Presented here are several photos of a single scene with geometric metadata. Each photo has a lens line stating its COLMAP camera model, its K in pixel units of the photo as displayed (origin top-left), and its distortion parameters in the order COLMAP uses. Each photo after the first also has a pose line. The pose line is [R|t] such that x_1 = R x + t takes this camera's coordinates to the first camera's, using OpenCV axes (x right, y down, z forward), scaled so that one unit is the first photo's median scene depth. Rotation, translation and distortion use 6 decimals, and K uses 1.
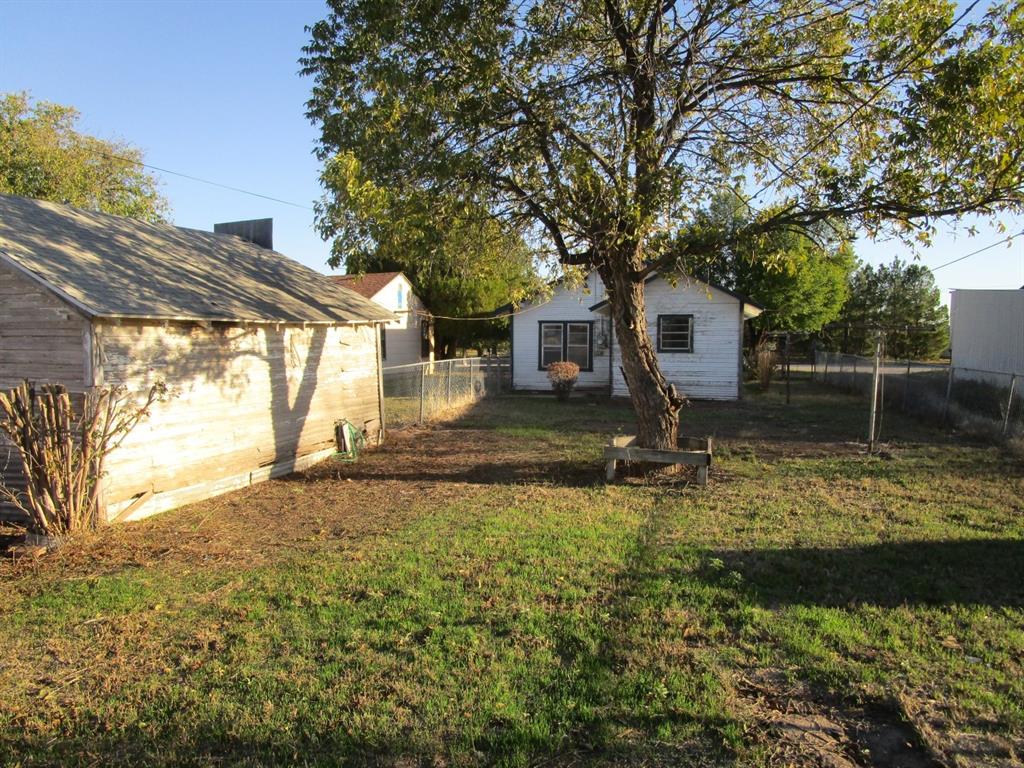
lens RADIAL K [[728.6, 0, 512.2], [0, 728.6, 383.7], [0, 0, 1]] dist [-0.024091, 0.003233]
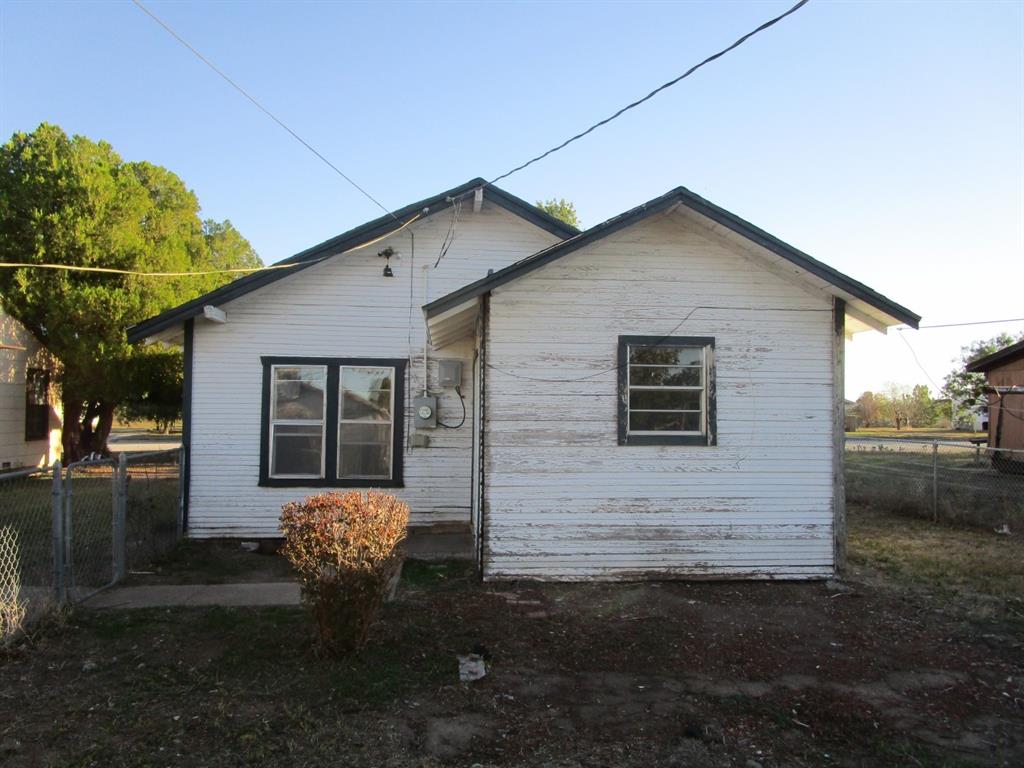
lens RADIAL K [[728.6, 0, 511.8], [0, 728.6, 383.0], [0, 0, 1]] dist [-0.024091, 0.003233]
pose [[0.939229, 0.020069, 0.342705, 0.029567], [0.013765, 0.995285, -0.096009, -0.035072], [-0.343017, 0.094892, 0.934524, 0.614416]]
